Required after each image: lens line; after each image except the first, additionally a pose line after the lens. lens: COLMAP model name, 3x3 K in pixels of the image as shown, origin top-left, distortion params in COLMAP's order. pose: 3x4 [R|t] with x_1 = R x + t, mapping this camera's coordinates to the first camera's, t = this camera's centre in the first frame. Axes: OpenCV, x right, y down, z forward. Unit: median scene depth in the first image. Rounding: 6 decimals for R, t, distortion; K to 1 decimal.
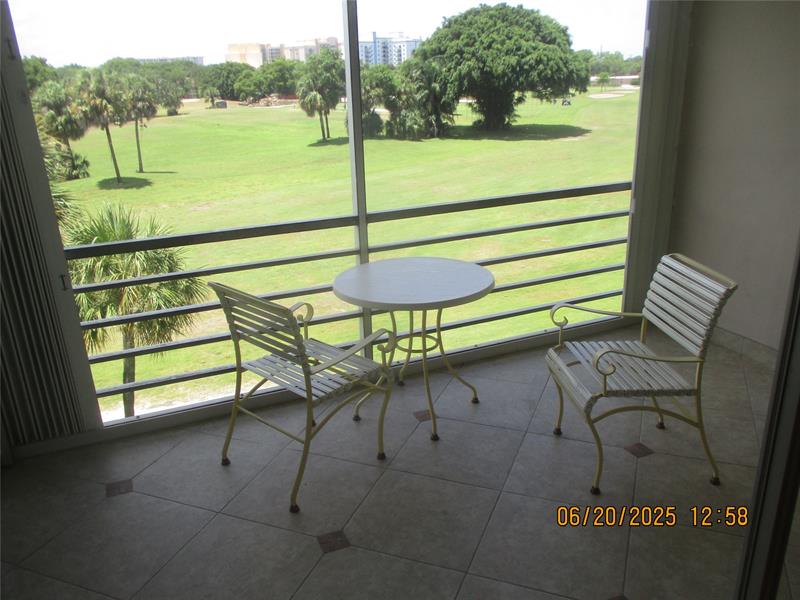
lens RADIAL K [[674.9, 0, 408.1], [0, 674.9, 303.1], [0, 0, 1]] dist [-0.017058, 0.014786]
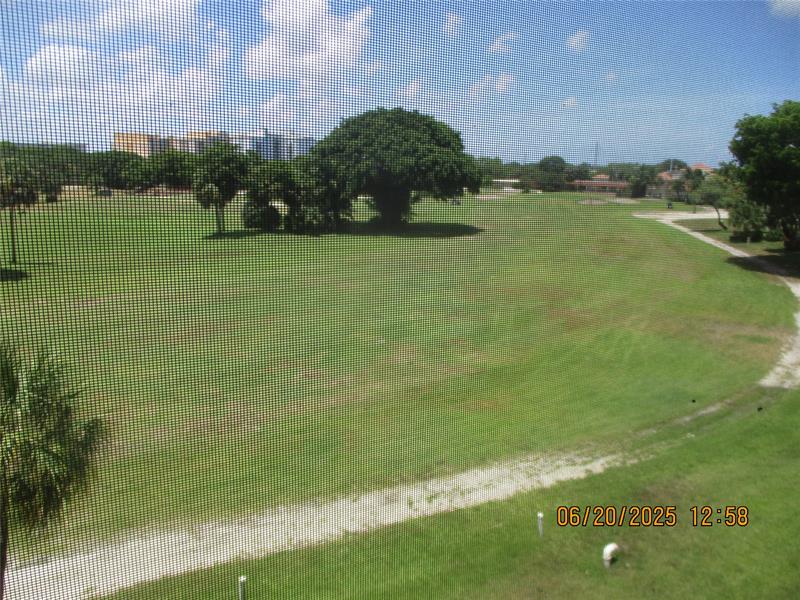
lens RADIAL K [[674.9, 0, 400.0], [0, 674.9, 301.5], [0, 0, 1]] dist [-0.017058, 0.014786]
pose [[0.988173, 0.010303, 0.152995, -0.013744], [0.010722, 0.990655, -0.135966, -0.009513], [-0.152966, 0.135998, 0.978829, 0.026604]]
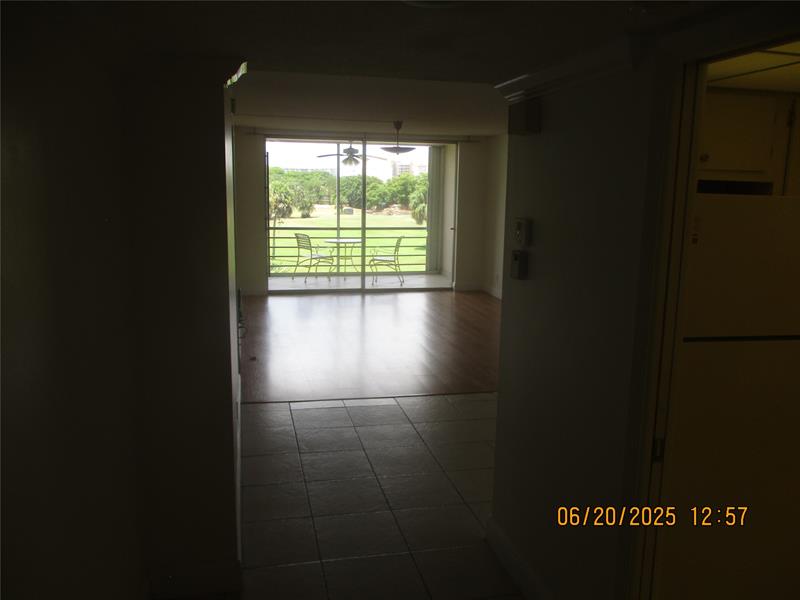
lens RADIAL K [[674.9, 0, 398.1], [0, 674.9, 300.0], [0, 0, 1]] dist [-0.017058, 0.014786]
pose [[0.980145, 0.078879, -0.181916, 0.033557], [-0.107958, 0.981850, -0.155937, 0.028077], [0.166314, 0.172480, 0.970871, -0.086562]]
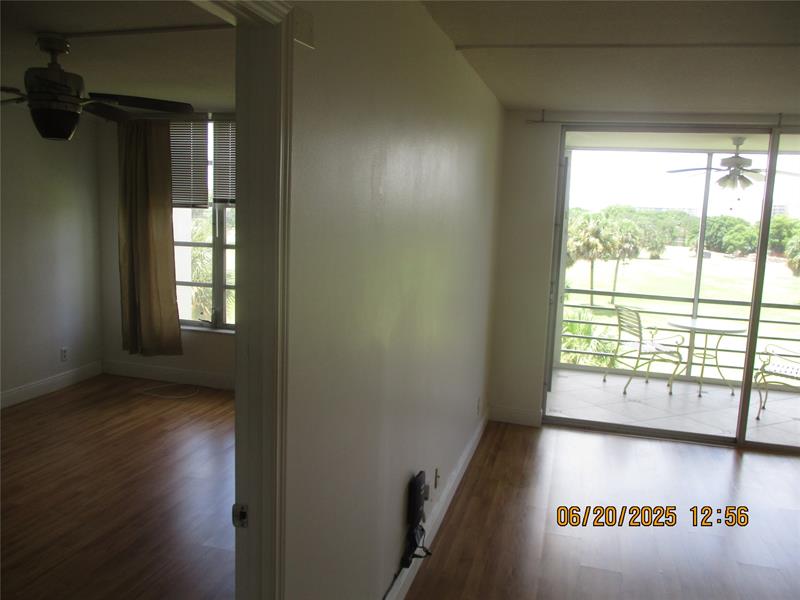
lens RADIAL K [[674.9, 0, 404.8], [0, 674.9, 294.0], [0, 0, 1]] dist [-0.017058, 0.014786]
pose [[0.770110, 0.143568, -0.621546, 0.018853], [-0.275535, 0.953630, -0.121120, 0.012751], [0.575336, 0.264534, 0.773958, -0.040768]]
